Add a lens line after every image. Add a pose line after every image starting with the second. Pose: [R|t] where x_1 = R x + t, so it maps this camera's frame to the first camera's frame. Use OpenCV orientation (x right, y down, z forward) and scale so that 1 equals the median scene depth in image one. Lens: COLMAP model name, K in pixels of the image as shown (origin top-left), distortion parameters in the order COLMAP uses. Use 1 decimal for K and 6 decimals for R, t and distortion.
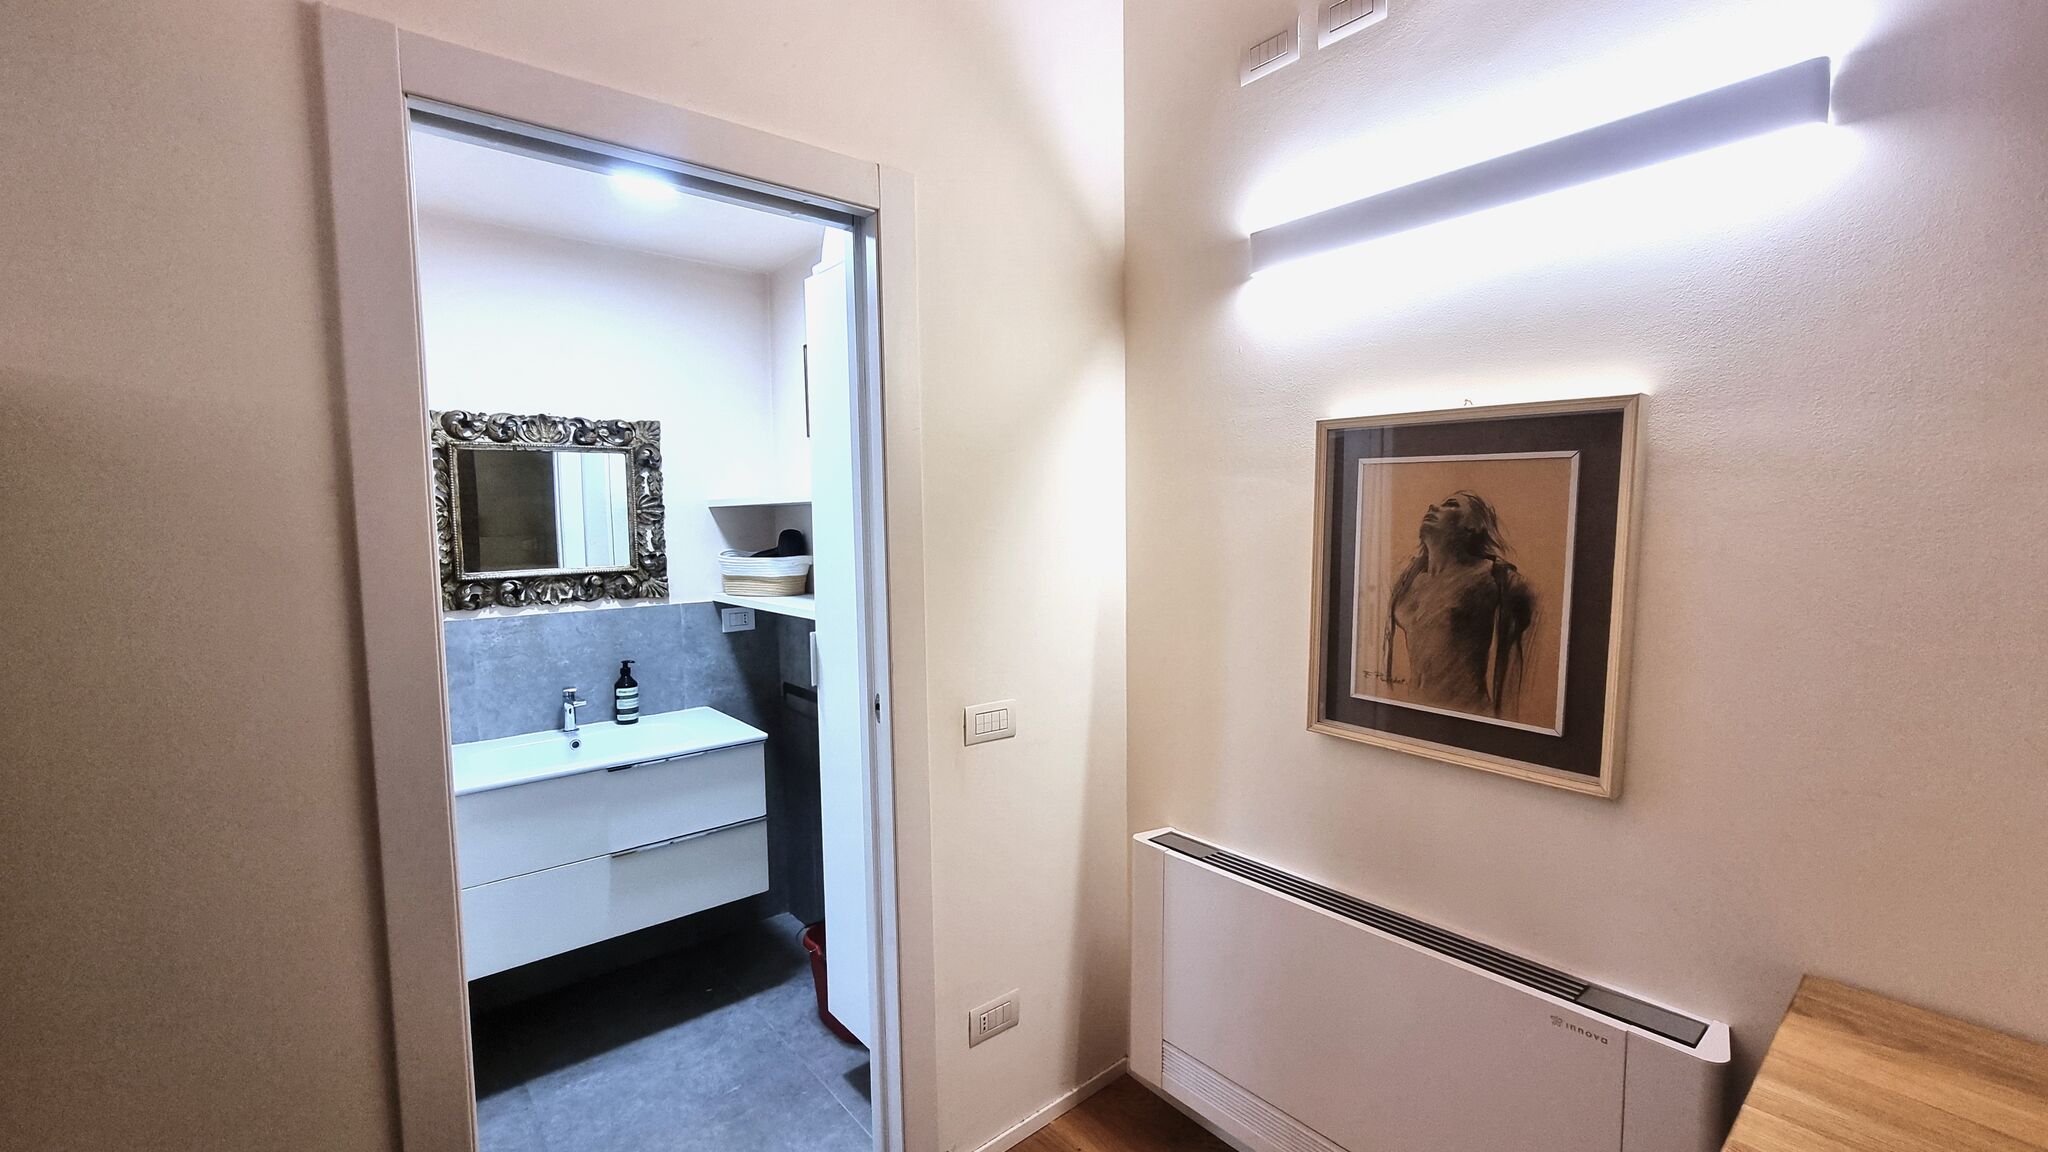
lens RADIAL K [[836.9, 0, 1025.8], [0, 836.9, 586.8], [0, 0, 1]] dist [-0.004254, -0.000573]
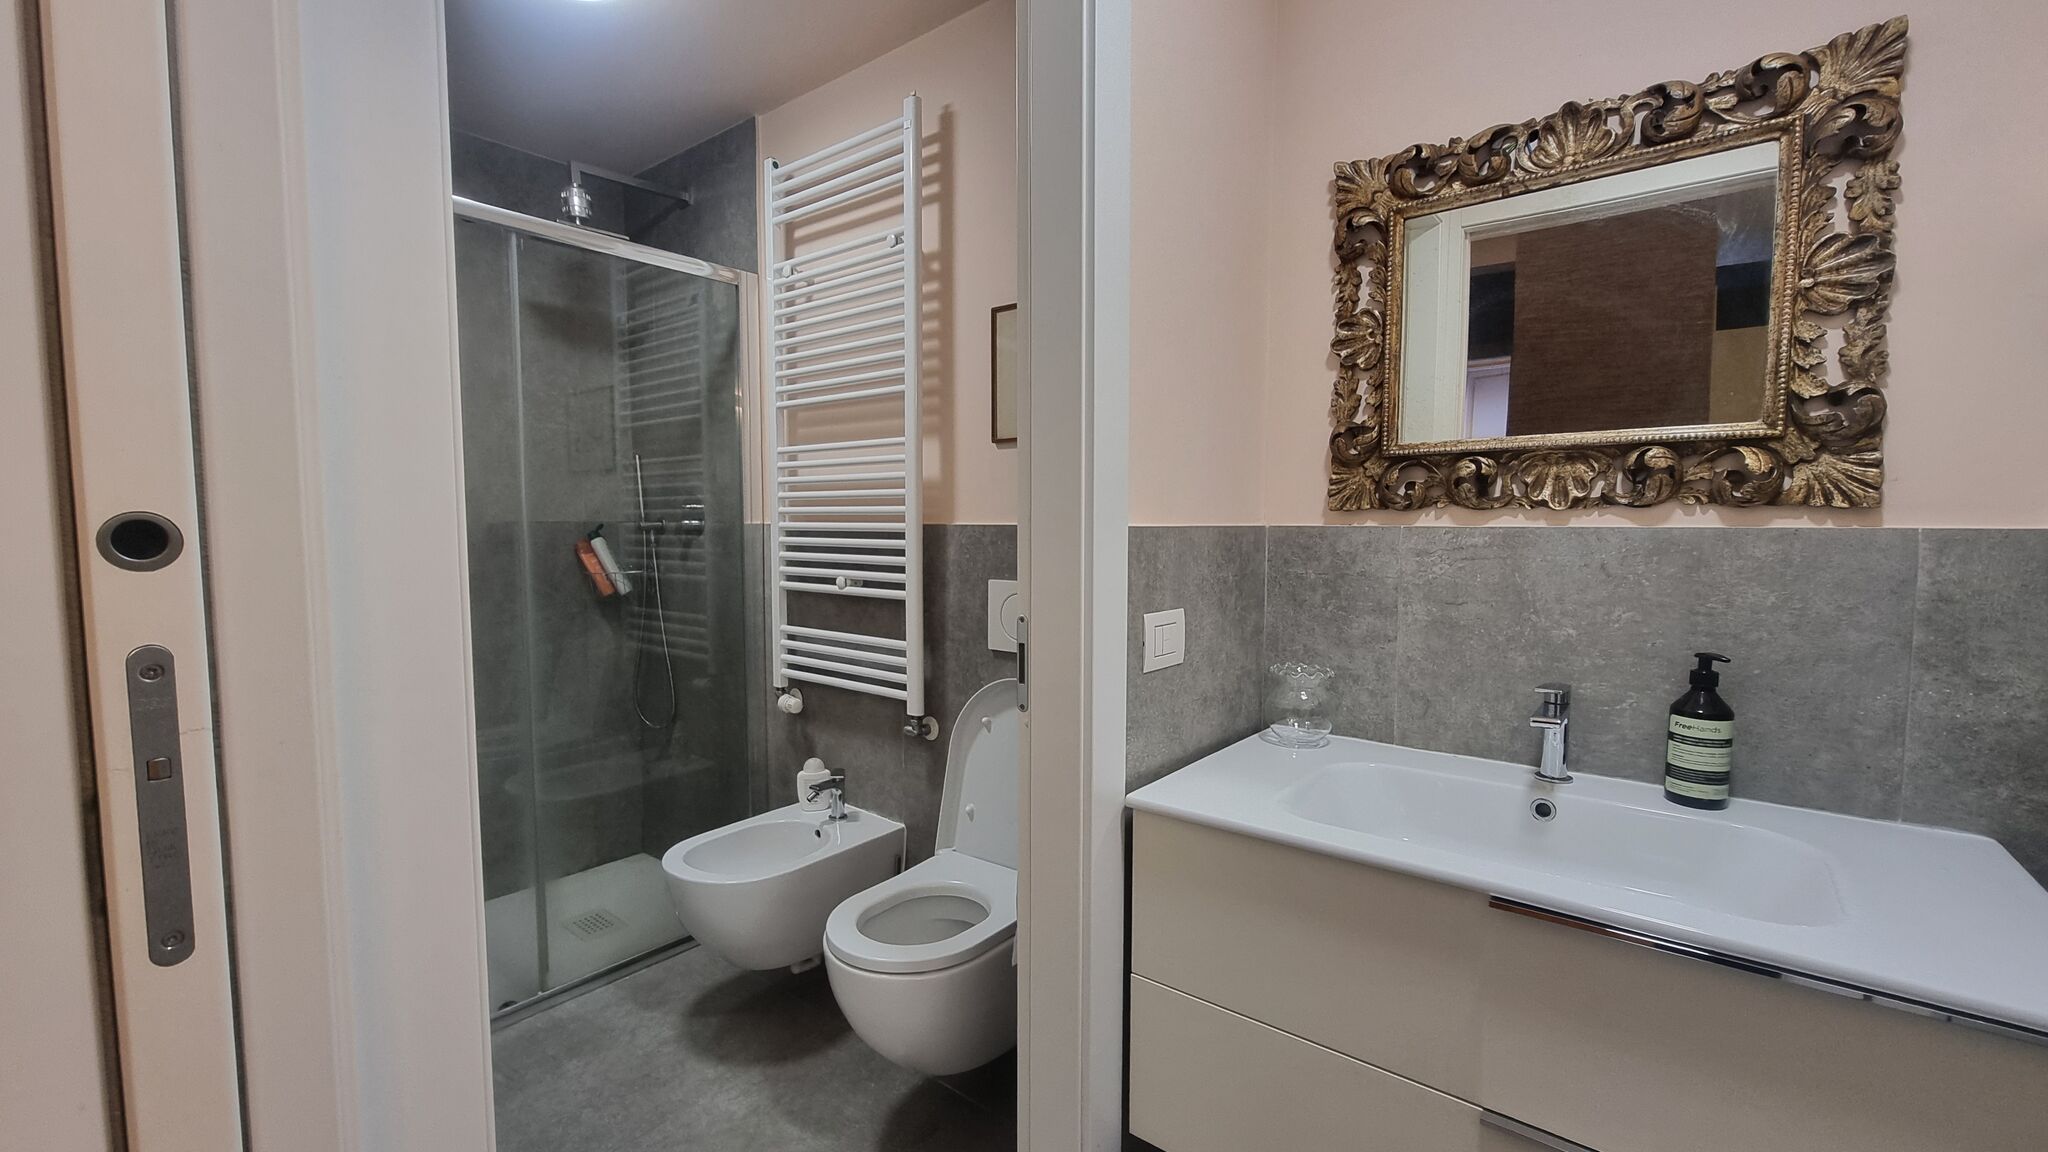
lens RADIAL K [[836.9, 0, 1023.3], [0, 836.9, 578.1], [0, 0, 1]] dist [-0.004254, -0.000573]
pose [[0.203929, 0.081426, -0.975594, -0.150847], [-0.085276, 0.994225, 0.065156, 0.053748], [0.975265, 0.069908, 0.209695, 0.586231]]
